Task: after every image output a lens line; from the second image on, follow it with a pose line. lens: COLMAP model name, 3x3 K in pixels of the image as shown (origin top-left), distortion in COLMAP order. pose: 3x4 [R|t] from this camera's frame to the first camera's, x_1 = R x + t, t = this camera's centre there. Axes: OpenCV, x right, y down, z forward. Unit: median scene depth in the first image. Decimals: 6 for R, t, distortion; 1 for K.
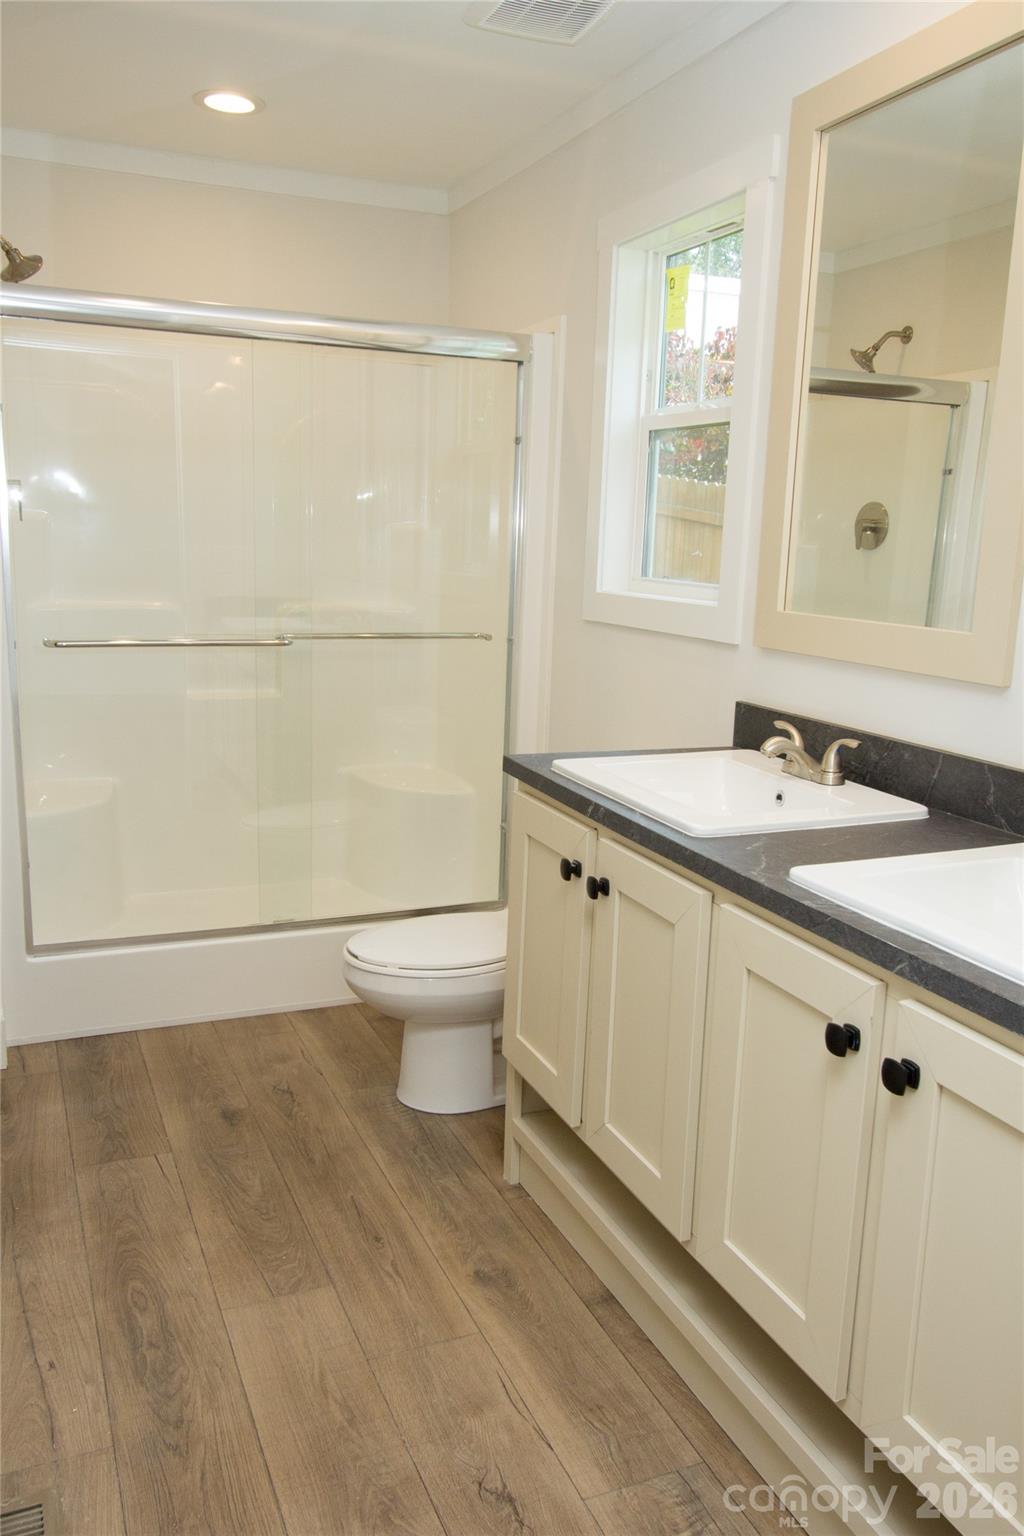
lens RADIAL K [[1231.8, 0, 512.0], [0, 1231.8, 768.0], [0, 0, 1]] dist [0.005717, 0.005498]
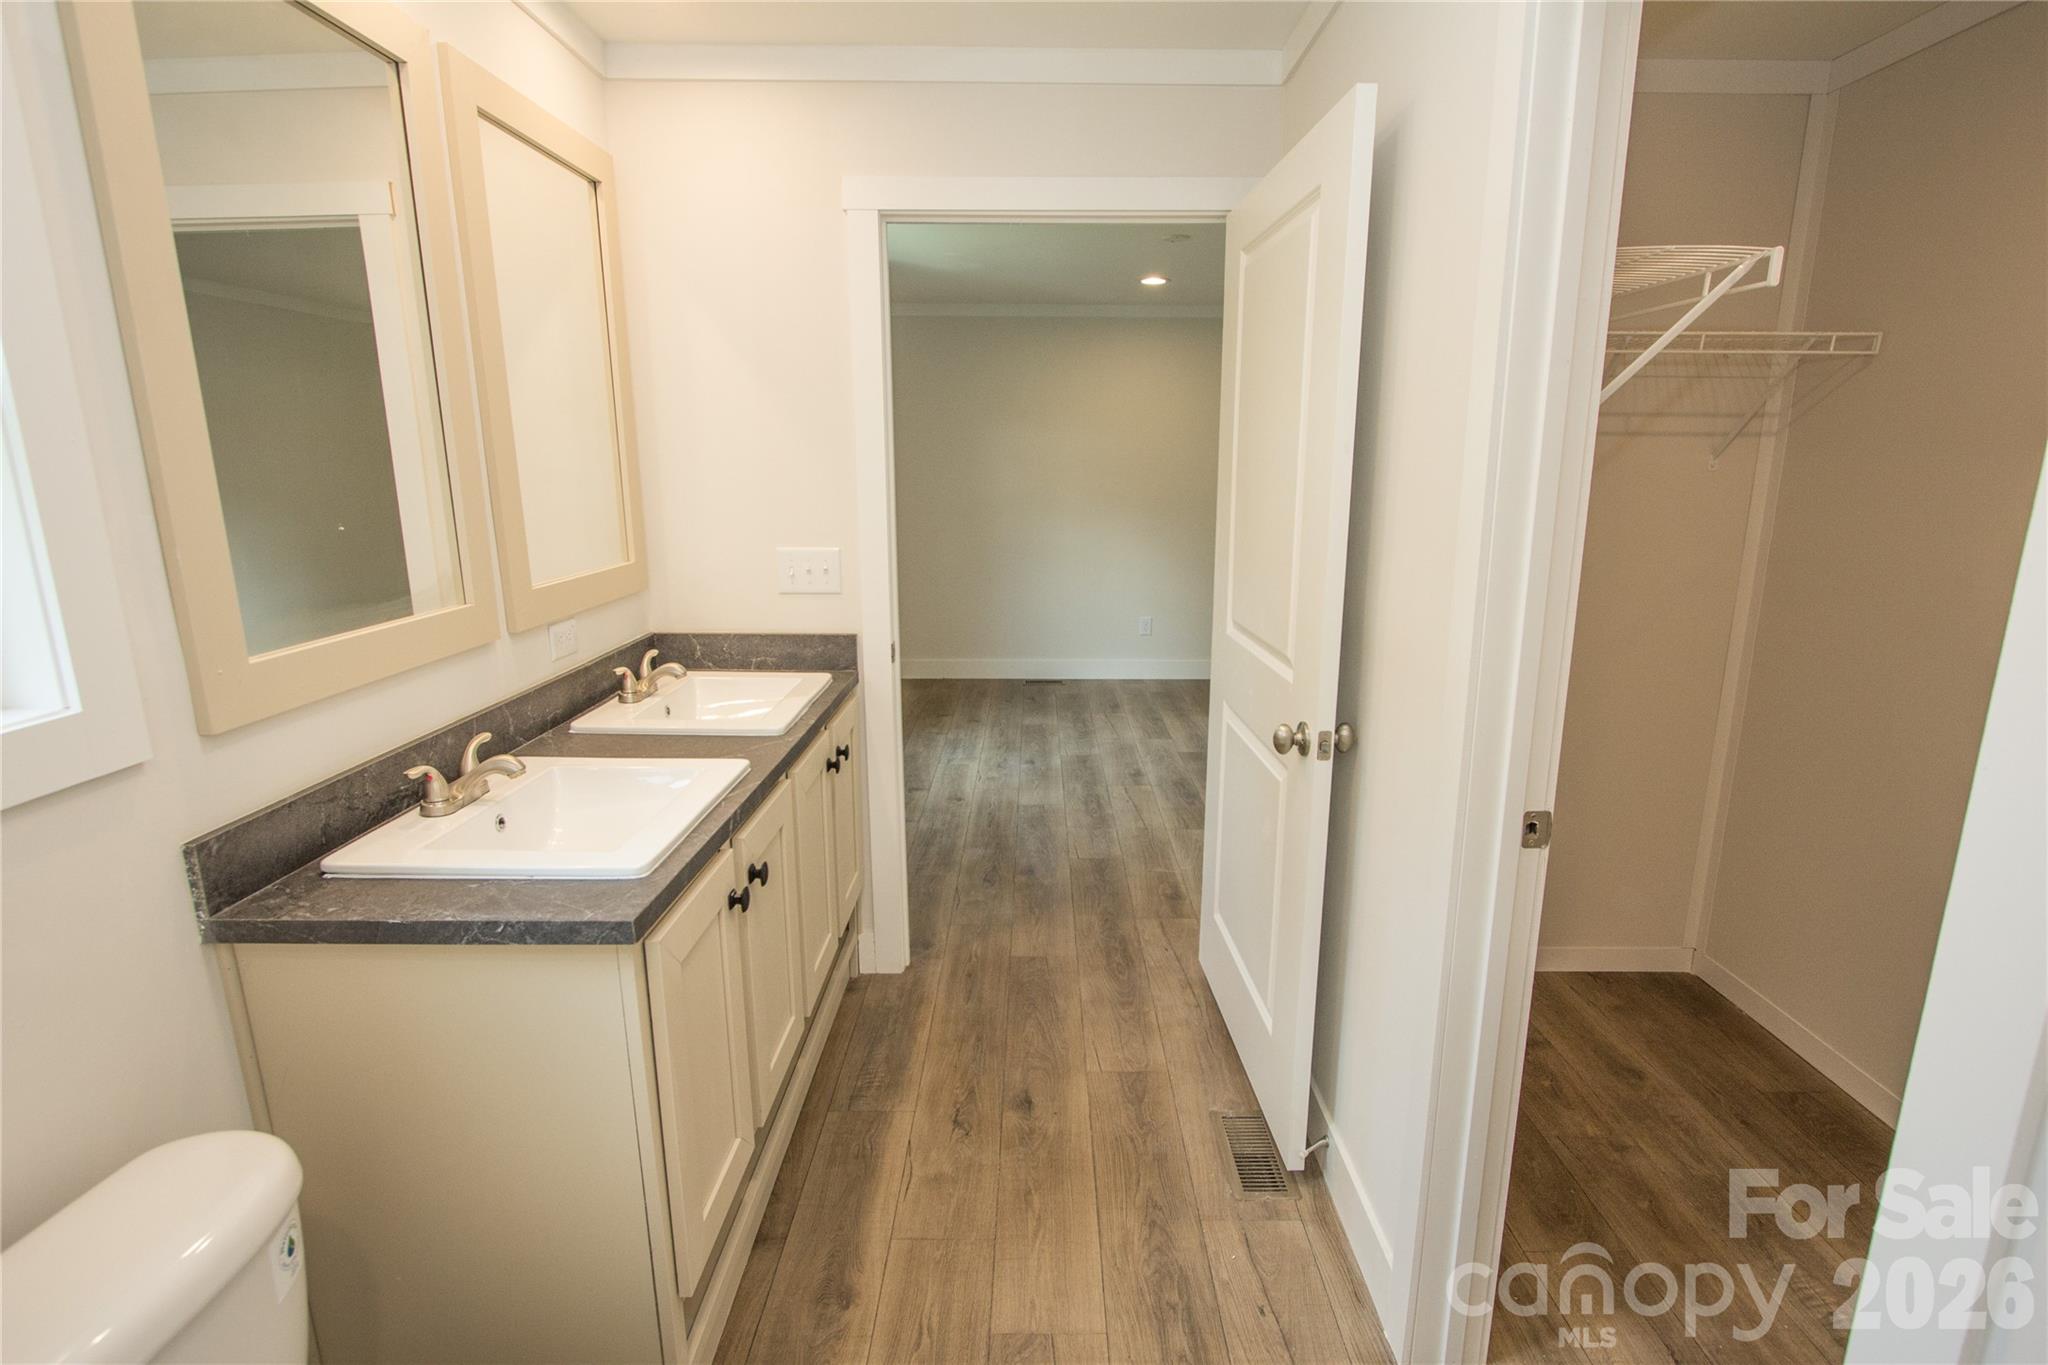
lens RADIAL K [[1010.8, 0, 1033.9], [0, 1010.8, 693.0], [0, 0, 1]] dist [-0.009812, -0.000180]
pose [[-0.918675, -0.120656, 0.376137, -0.438784], [0.043071, 0.915936, 0.399007, -0.367635], [-0.392660, 0.382758, -0.836250, 1.553049]]
